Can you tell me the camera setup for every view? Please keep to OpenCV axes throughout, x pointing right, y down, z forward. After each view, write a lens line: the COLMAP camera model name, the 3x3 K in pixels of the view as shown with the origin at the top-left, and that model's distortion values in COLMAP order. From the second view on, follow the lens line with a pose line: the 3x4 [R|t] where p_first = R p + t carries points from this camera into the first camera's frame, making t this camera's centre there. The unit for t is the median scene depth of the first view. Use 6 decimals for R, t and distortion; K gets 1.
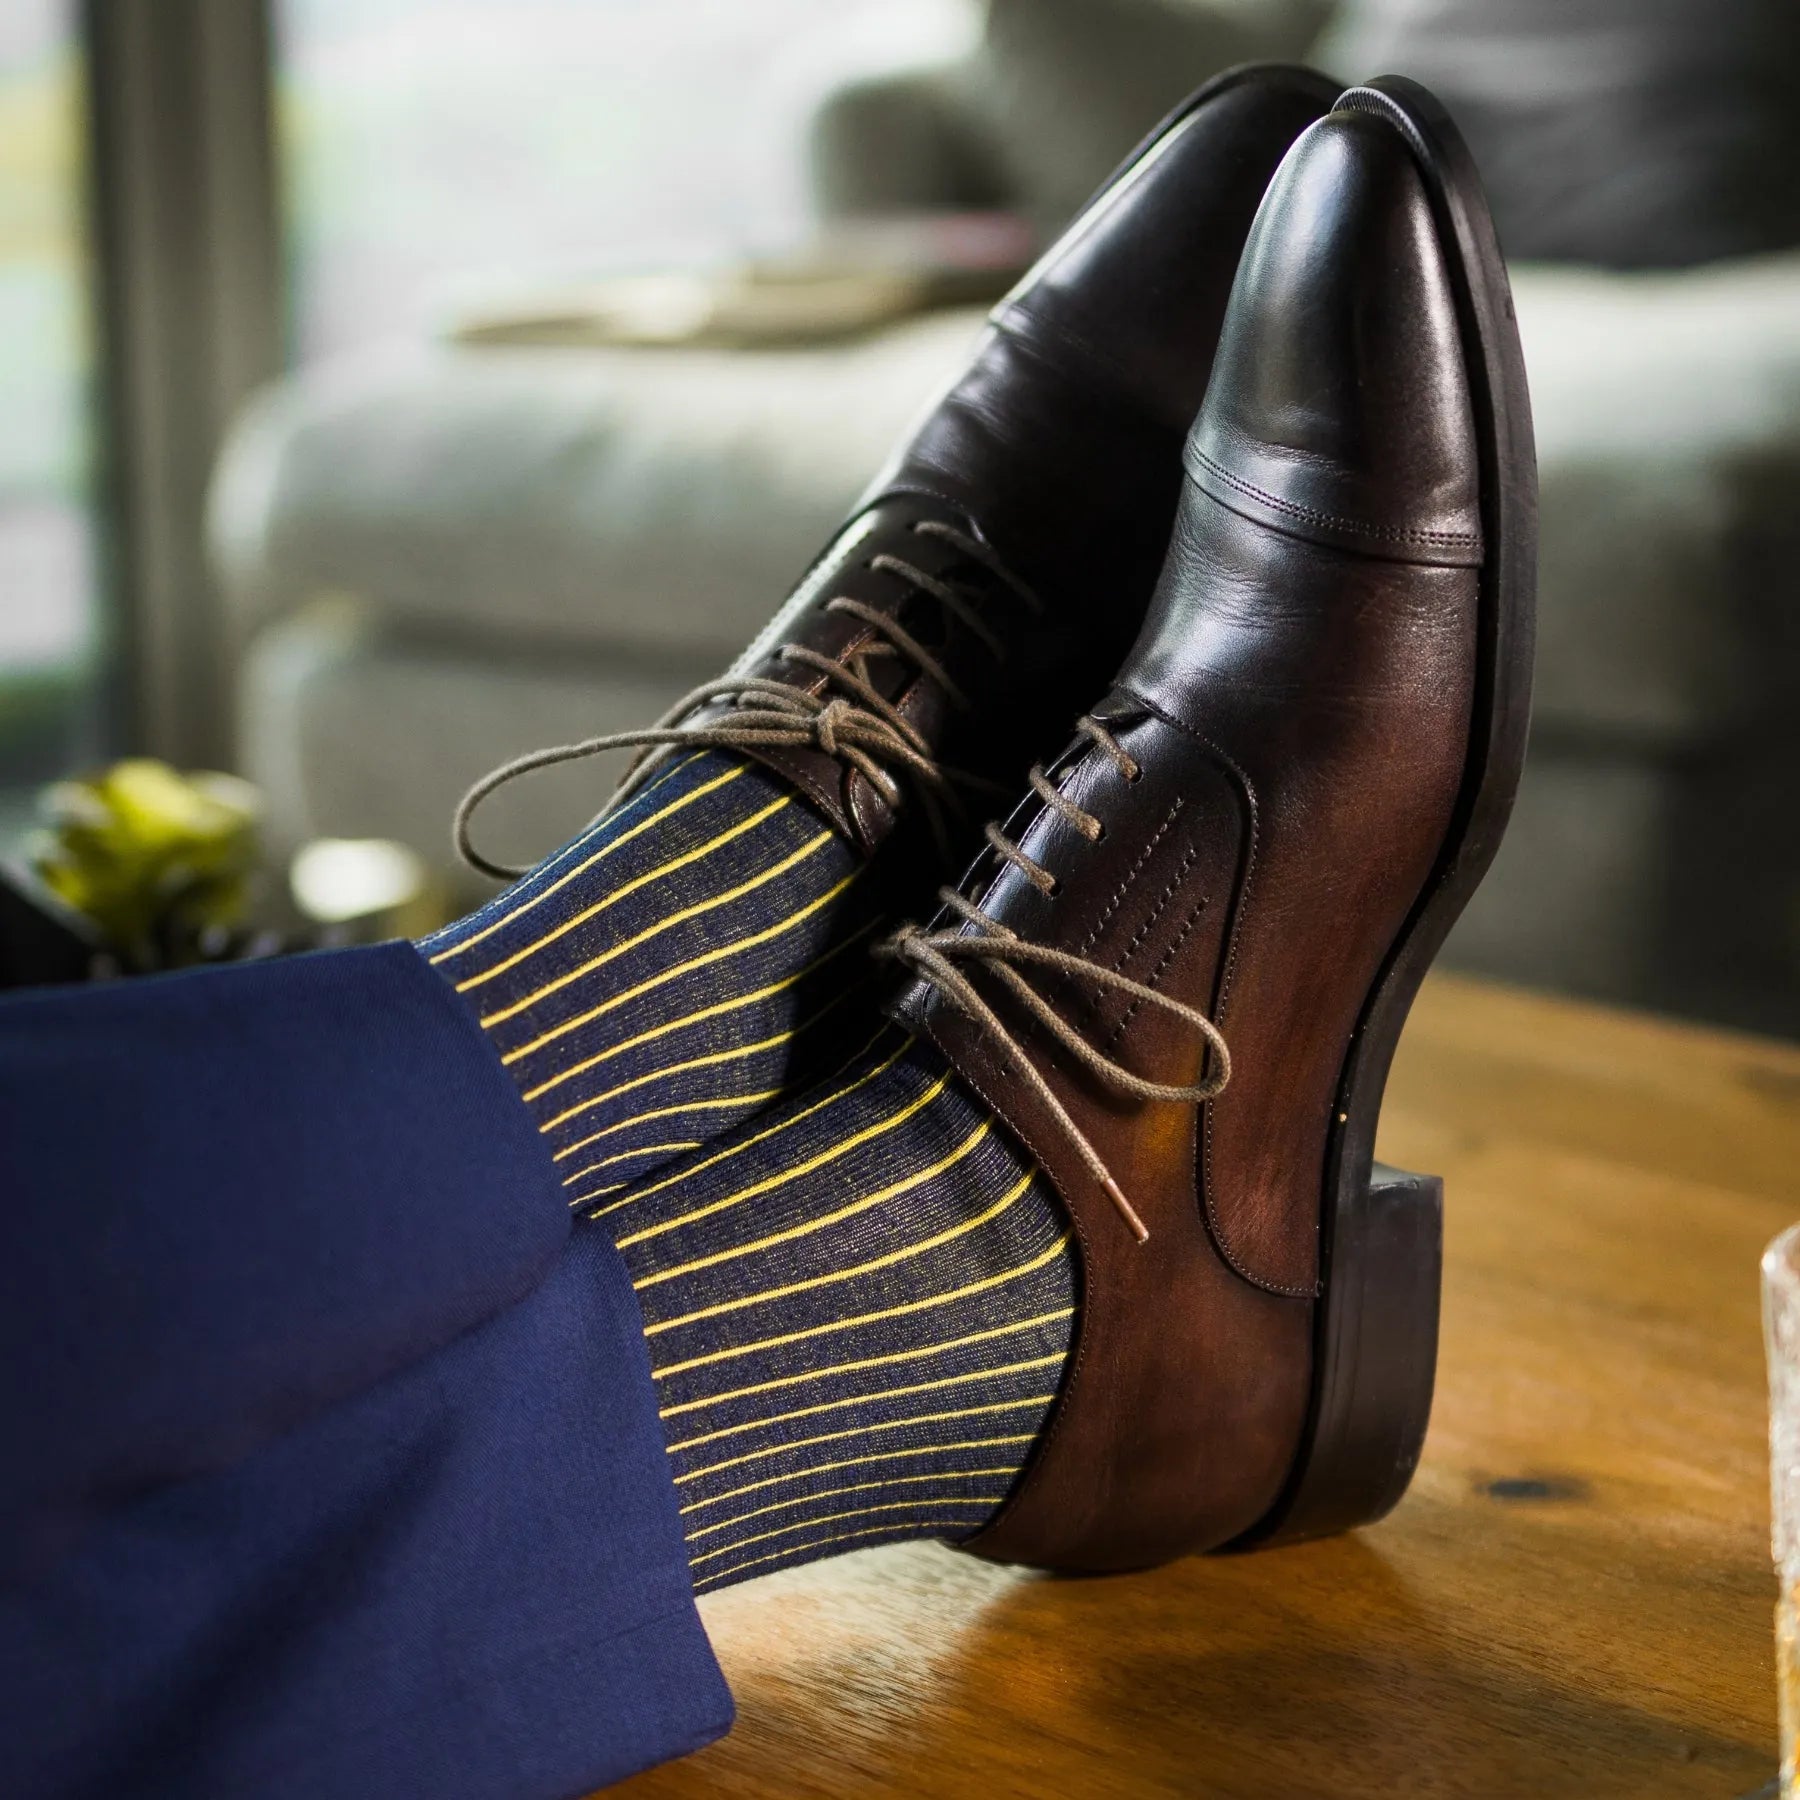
lens RADIAL K [[4348.1, 0, 900.0], [0, 4348.1, 900.0], [0, 0, 1]] dist [0.022720, -0.095750]
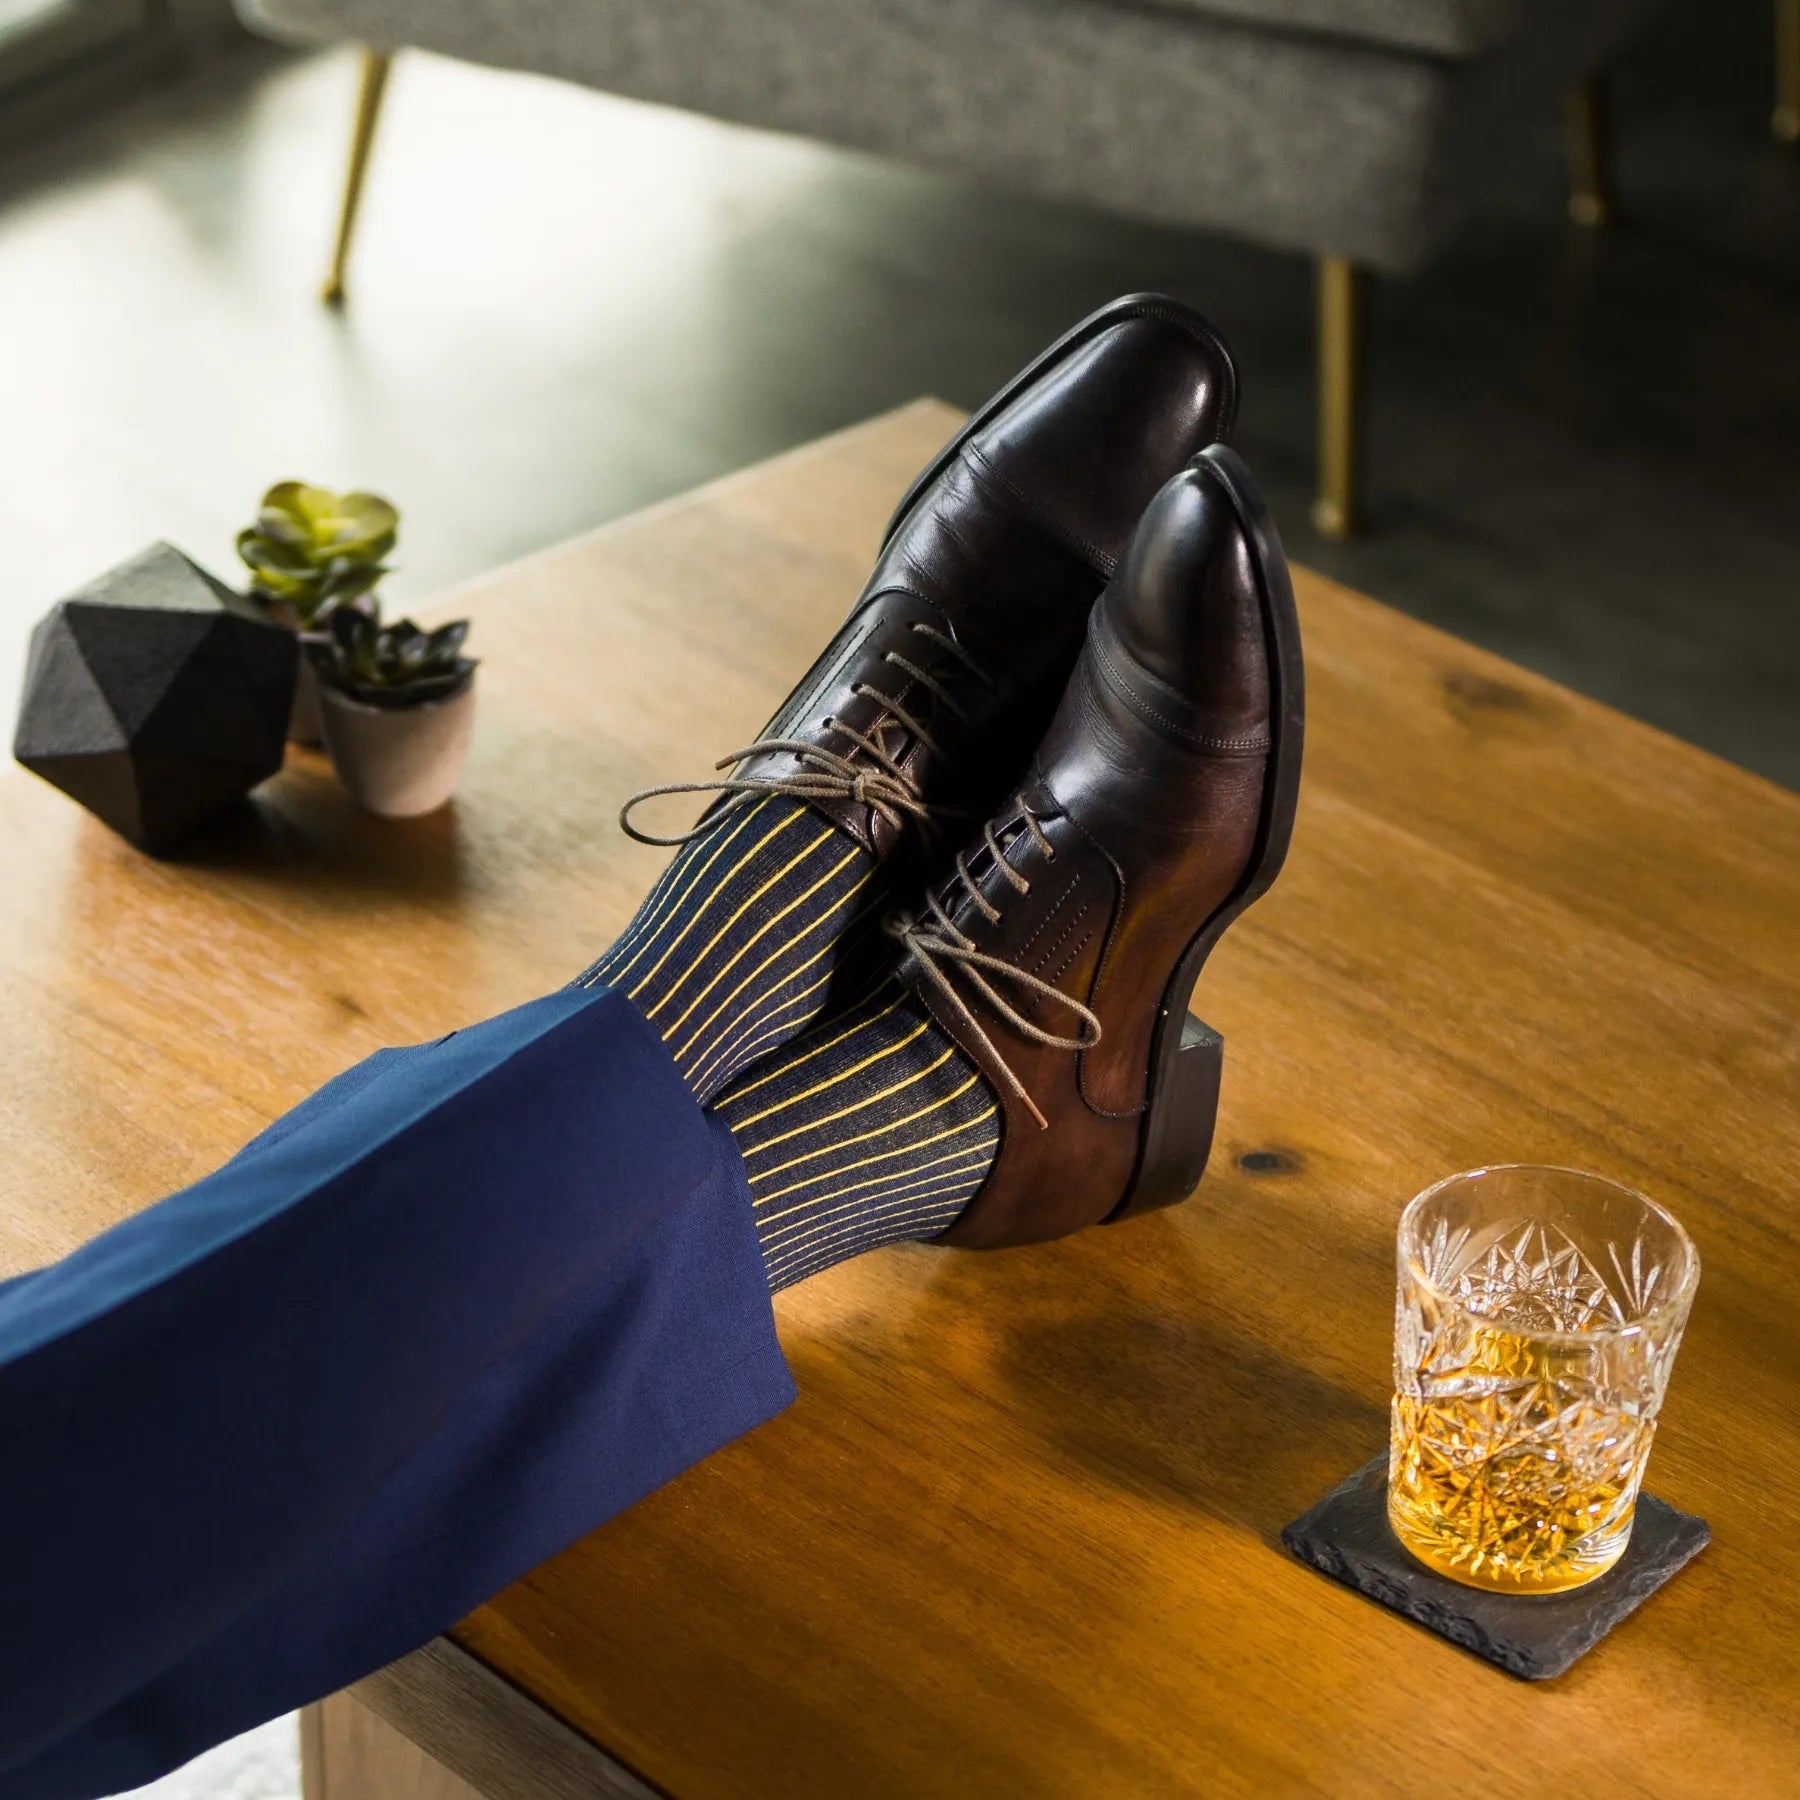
lens RADIAL K [[4348.1, 0, 900.0], [0, 4348.1, 900.0], [0, 0, 1]] dist [0.022720, -0.095750]
pose [[0.998345, 0.018610, 0.054410, -0.090141], [-0.035201, 0.945972, 0.322333, -0.529164], [-0.045472, -0.323714, 0.945062, -0.543721]]
